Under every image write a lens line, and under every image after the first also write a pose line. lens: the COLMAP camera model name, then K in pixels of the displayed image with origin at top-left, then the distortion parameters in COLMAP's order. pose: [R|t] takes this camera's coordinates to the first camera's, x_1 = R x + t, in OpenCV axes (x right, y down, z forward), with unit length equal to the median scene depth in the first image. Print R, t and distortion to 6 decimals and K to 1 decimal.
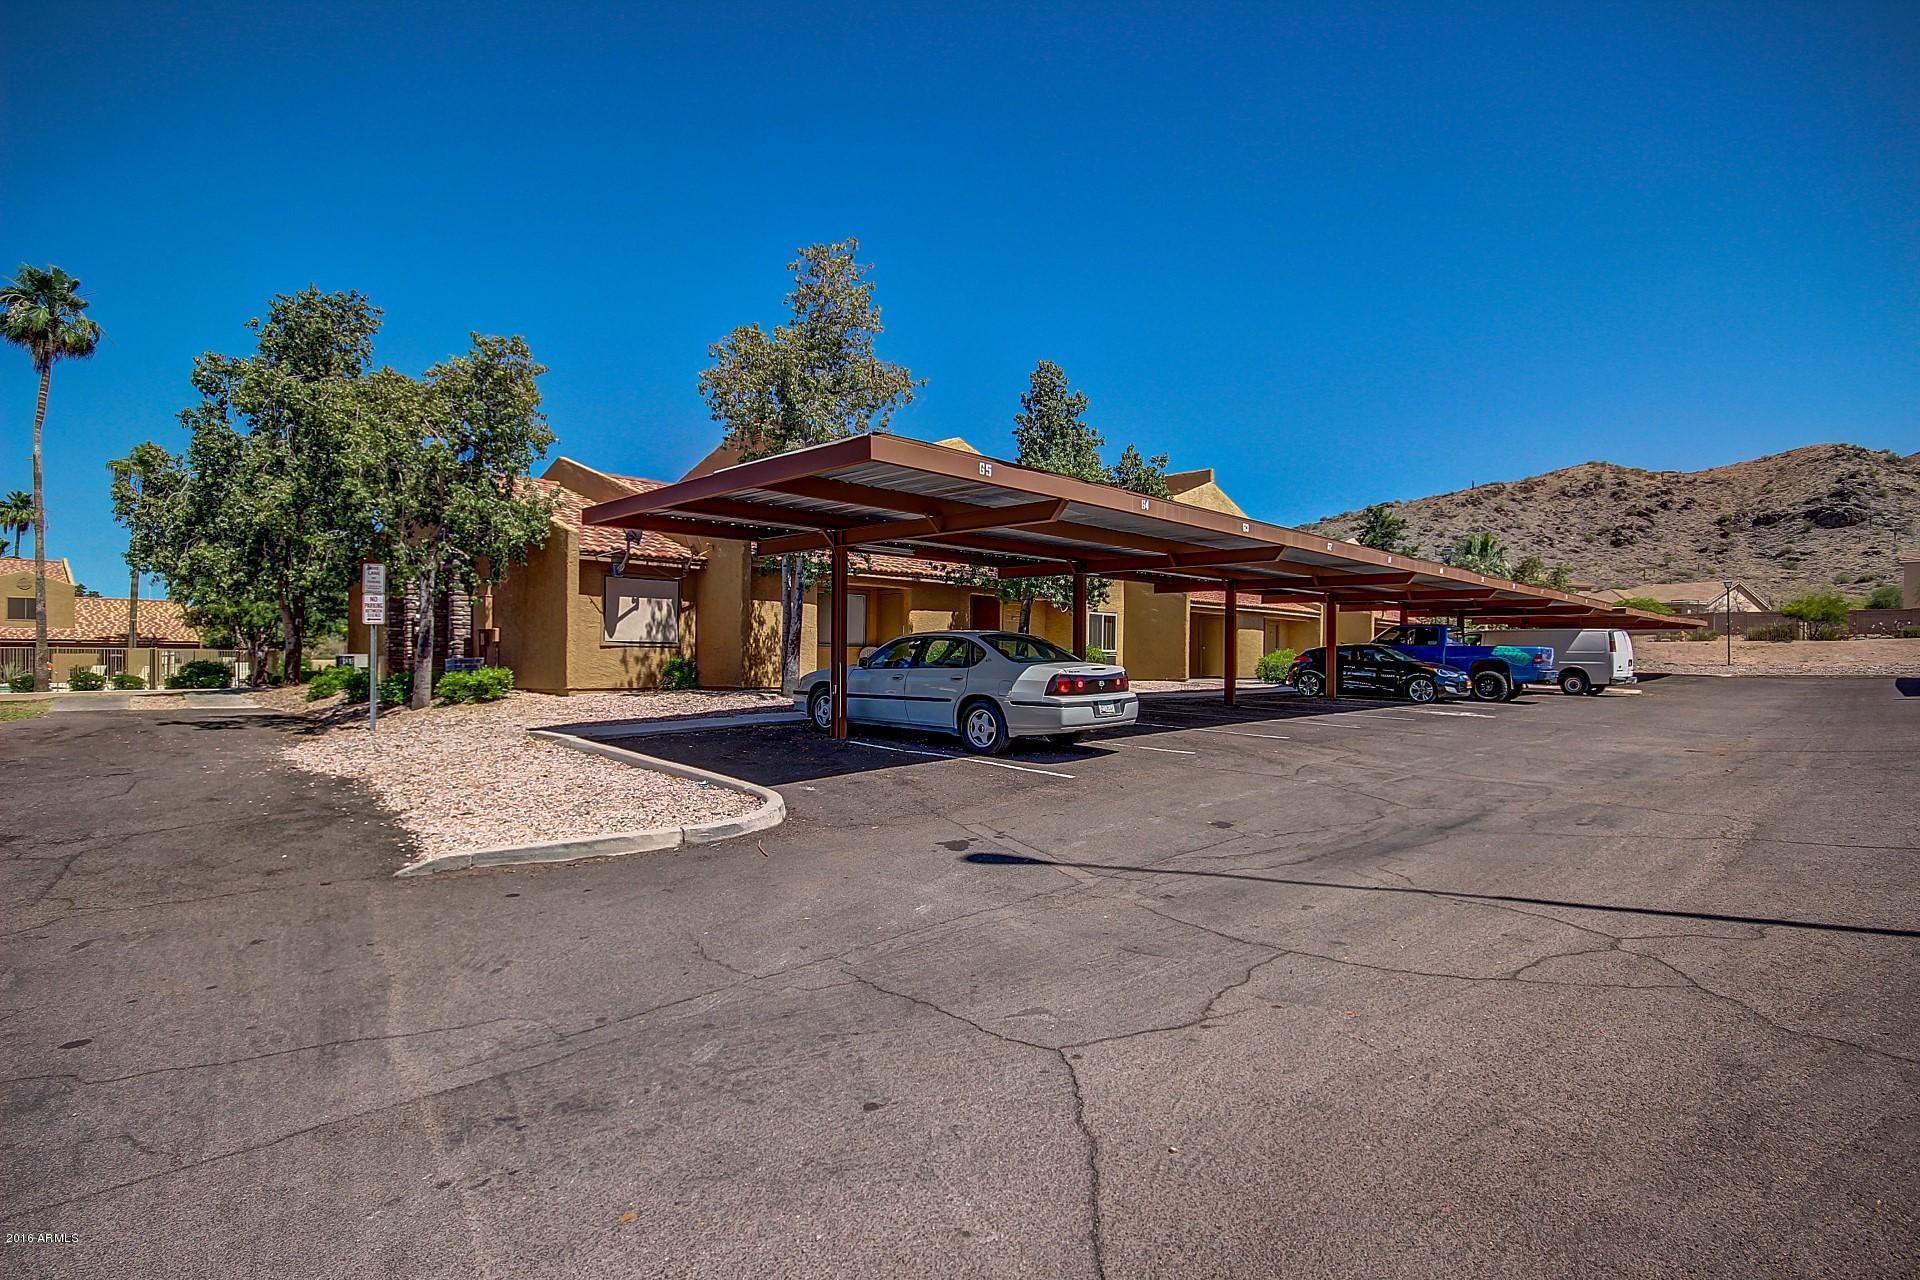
lens RADIAL K [[962.6, 0, 961.0], [0, 962.6, 662.8], [0, 0, 1]] dist [0.022892, -0.016026]
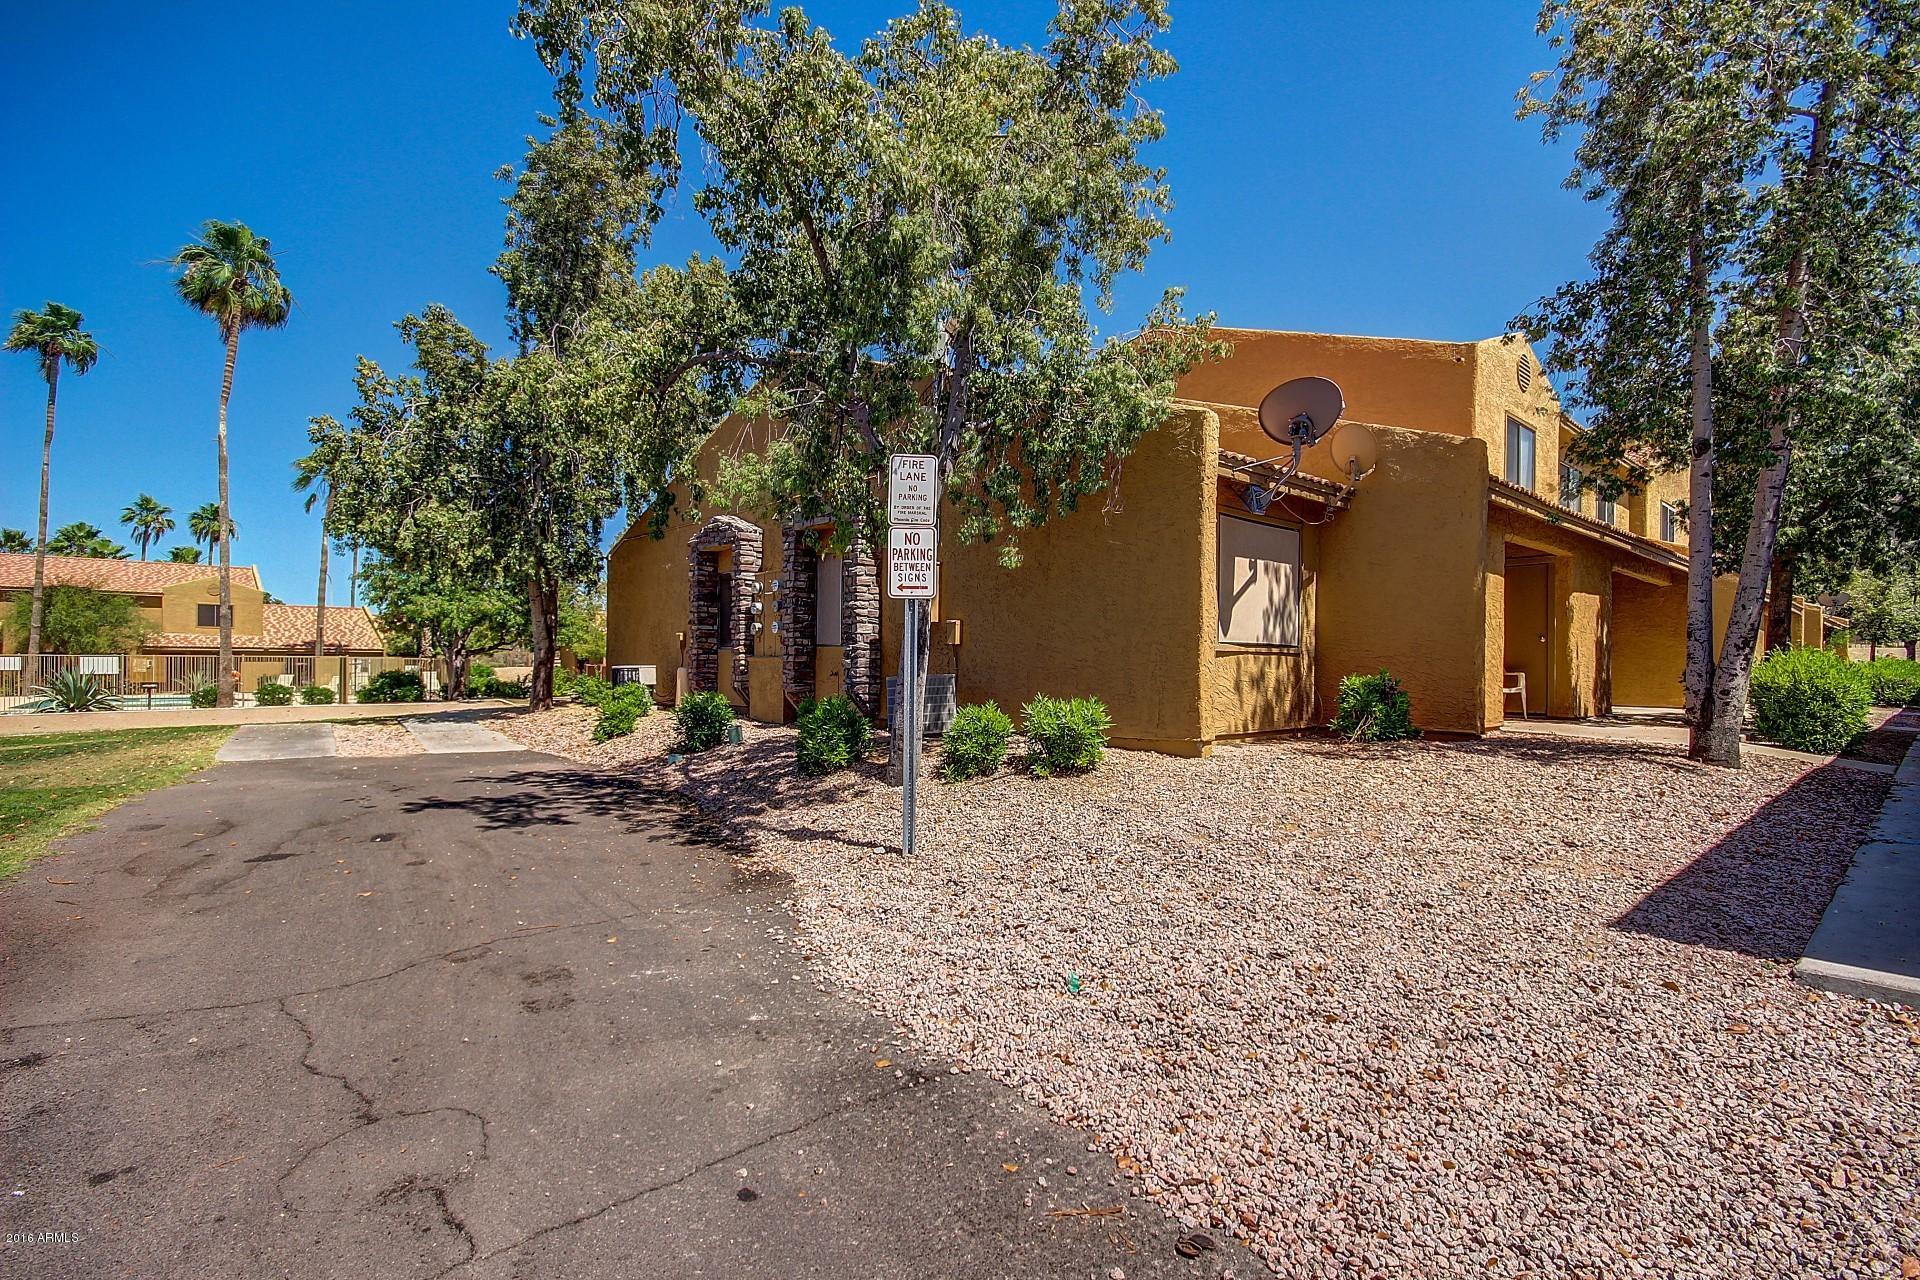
lens RADIAL K [[906.7, 0, 960.7], [0, 906.7, 665.7], [0, 0, 1]] dist [0.000565, -0.000294]
pose [[0.996358, 0.000980, -0.085266, -0.356209], [-0.001375, 0.999989, -0.004574, -0.006207], [0.085261, 0.004674, 0.996348, 0.395535]]
